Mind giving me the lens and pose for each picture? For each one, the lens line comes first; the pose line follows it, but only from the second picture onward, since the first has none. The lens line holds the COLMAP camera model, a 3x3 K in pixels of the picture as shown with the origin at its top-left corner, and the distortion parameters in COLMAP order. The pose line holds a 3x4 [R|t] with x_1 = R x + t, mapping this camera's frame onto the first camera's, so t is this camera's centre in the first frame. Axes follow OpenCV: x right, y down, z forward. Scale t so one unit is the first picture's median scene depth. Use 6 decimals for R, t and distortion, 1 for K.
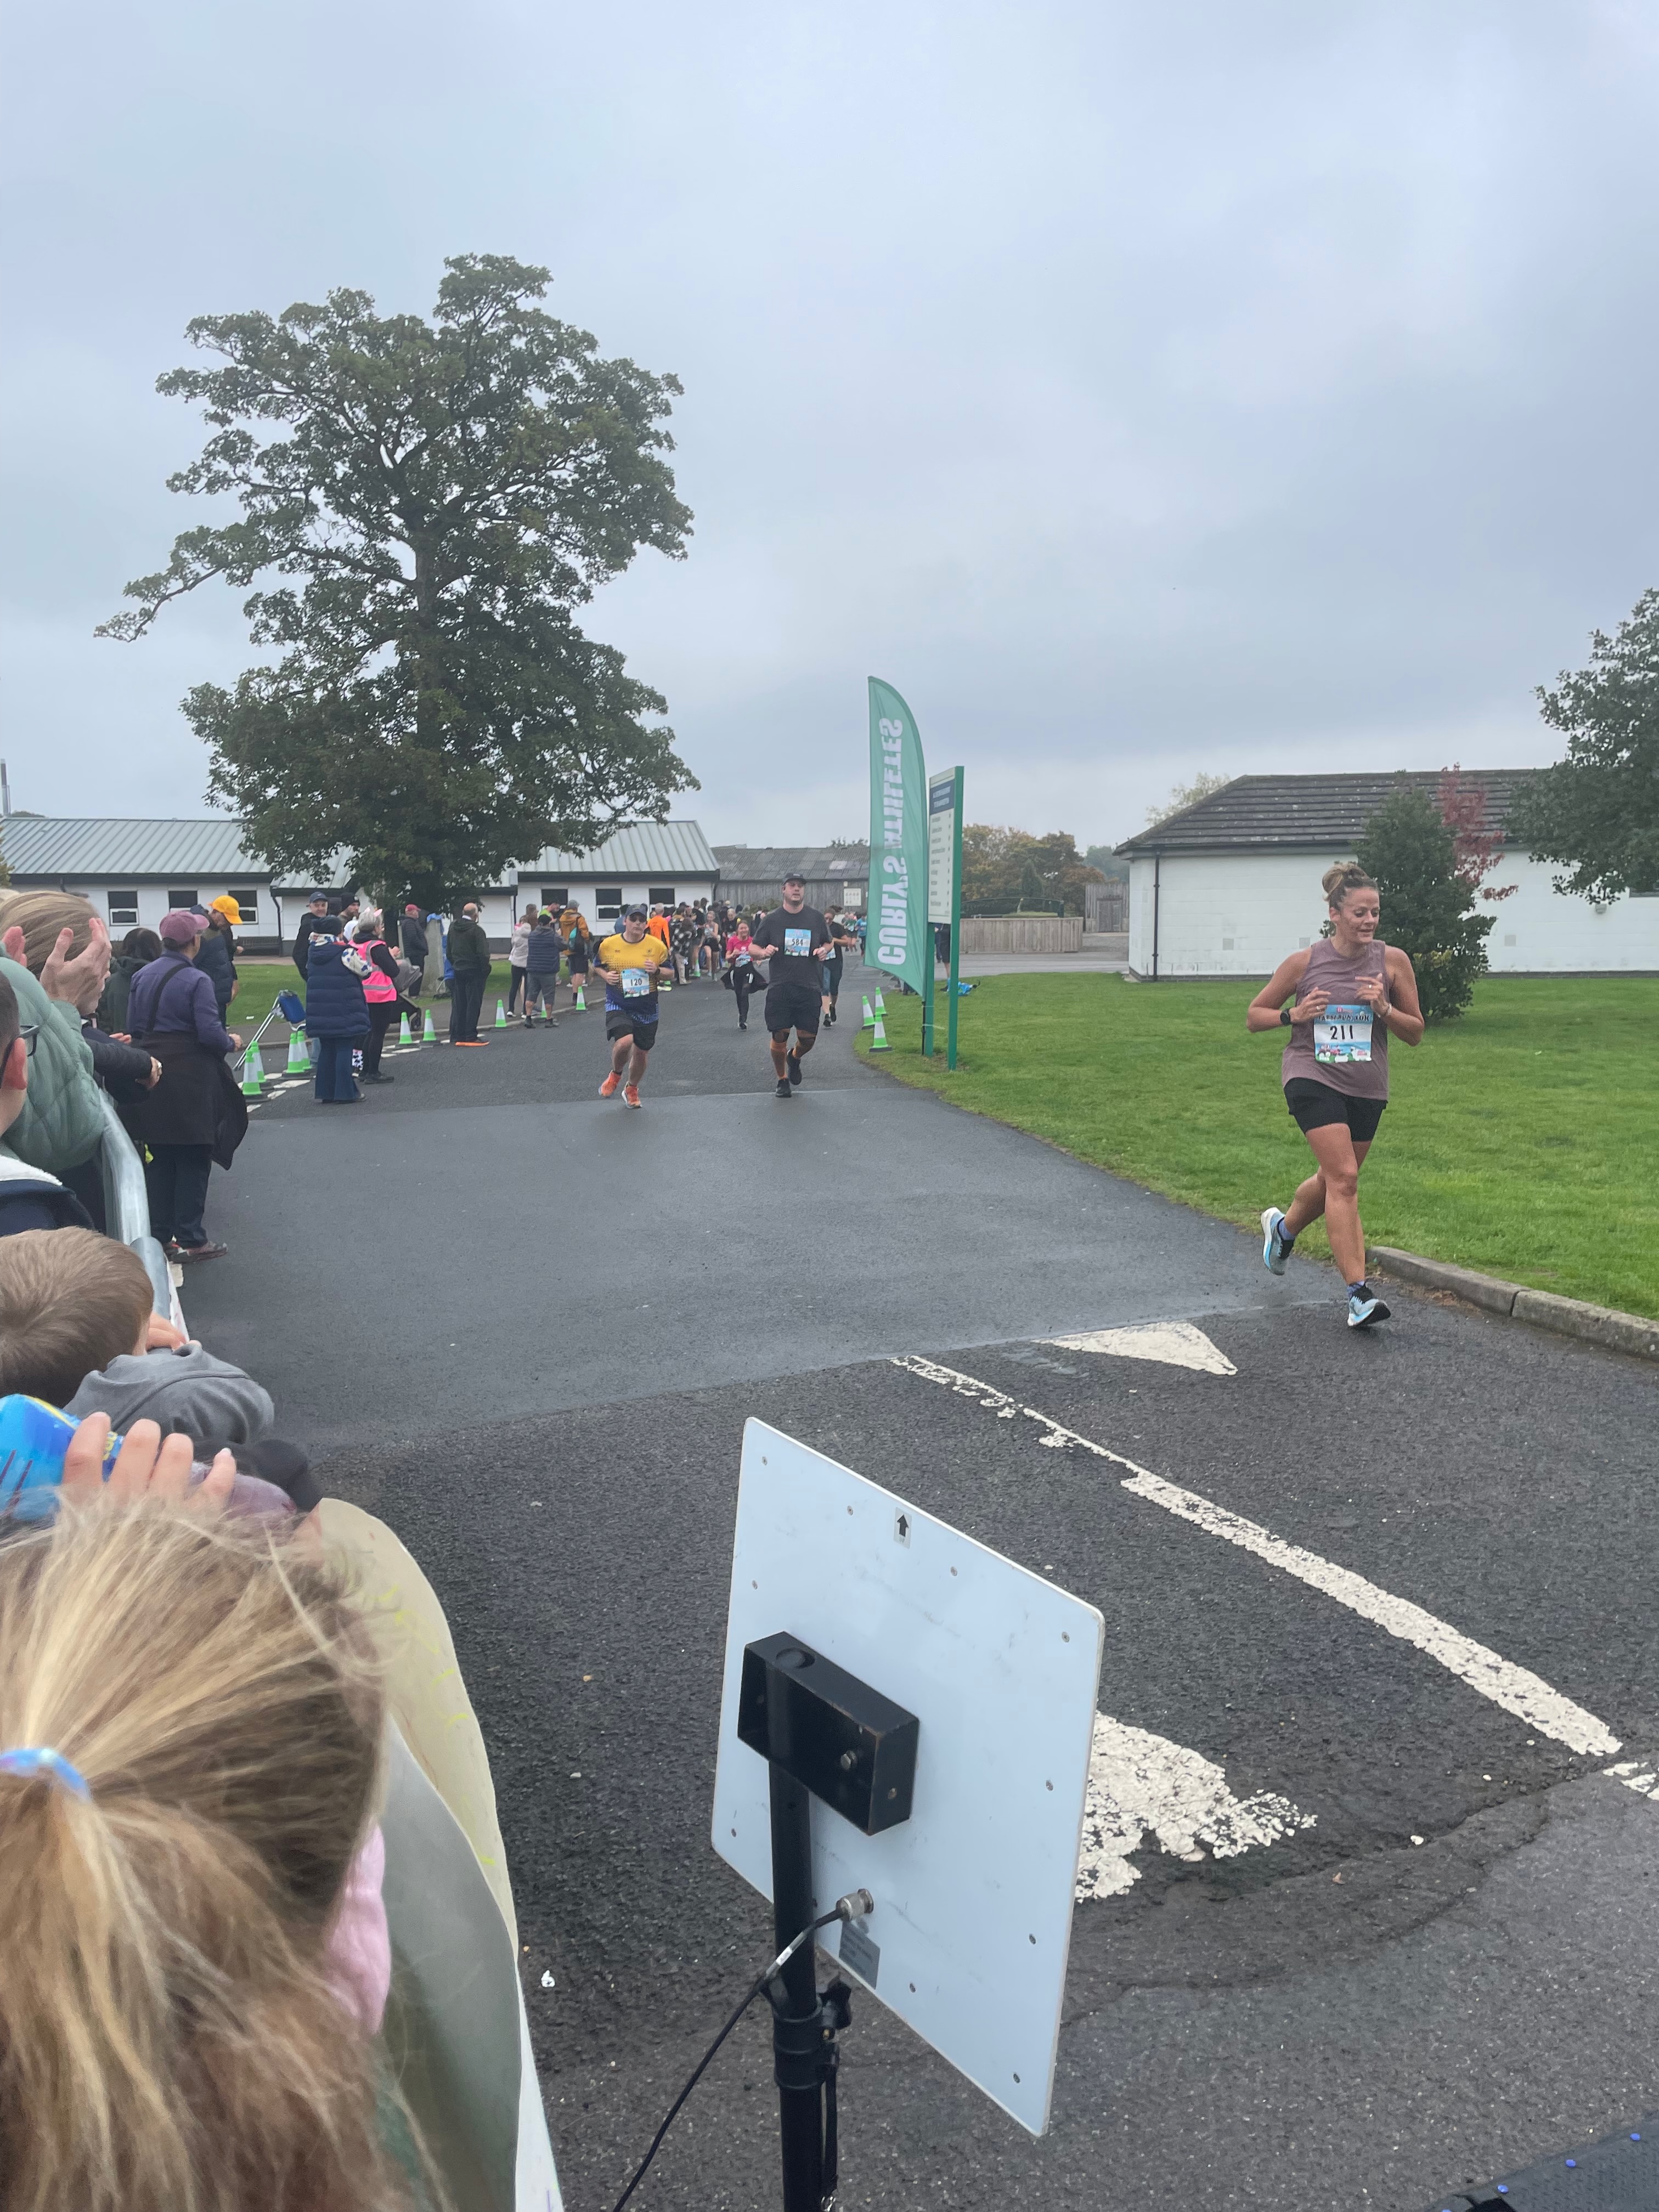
lens RADIAL K [[1729.0, 0, 842.0], [0, 1729.0, 1099.5], [0, 0, 1]] dist [0.082145, -0.107212]
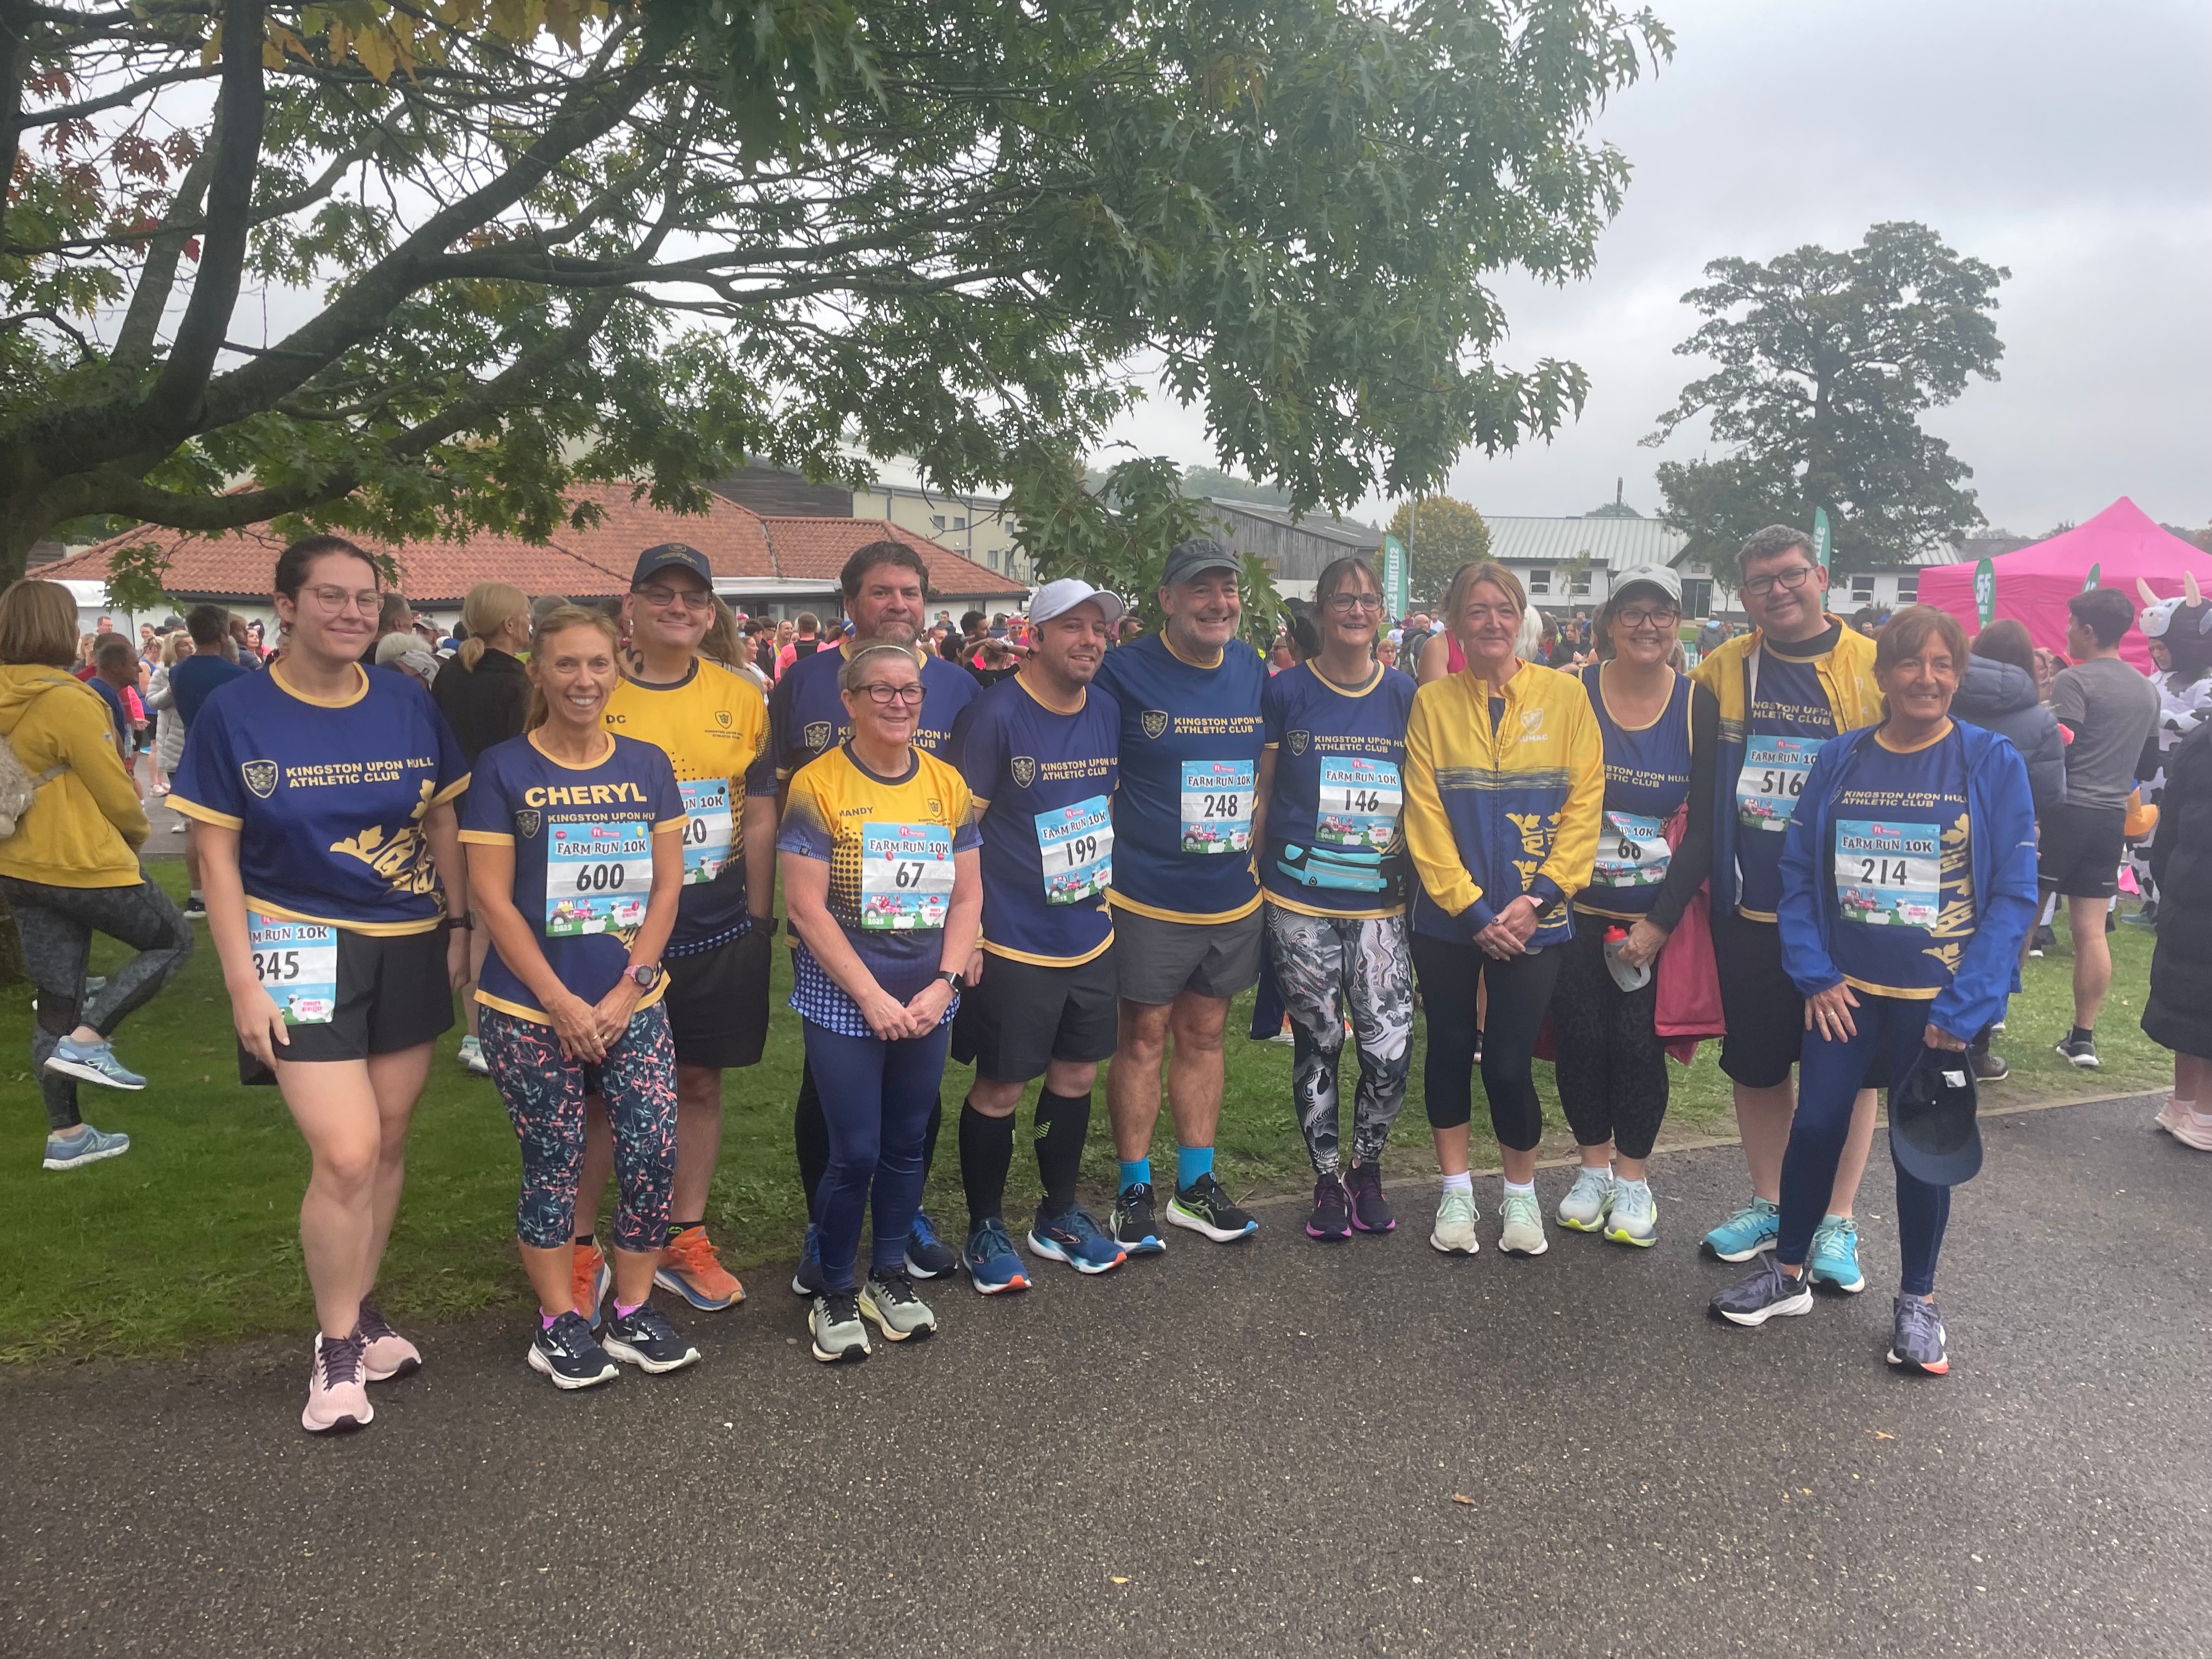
lens RADIAL K [[1729.0, 0, 1094.9], [0, 1729.0, 821.8], [0, 0, 1]] dist [0.082145, -0.107212]
pose [[0.879743, 0.105182, -0.463668, -0.043057], [-0.087961, 0.994394, 0.058683, 0.085038], [0.467241, -0.010841, 0.884063, -1.062930]]
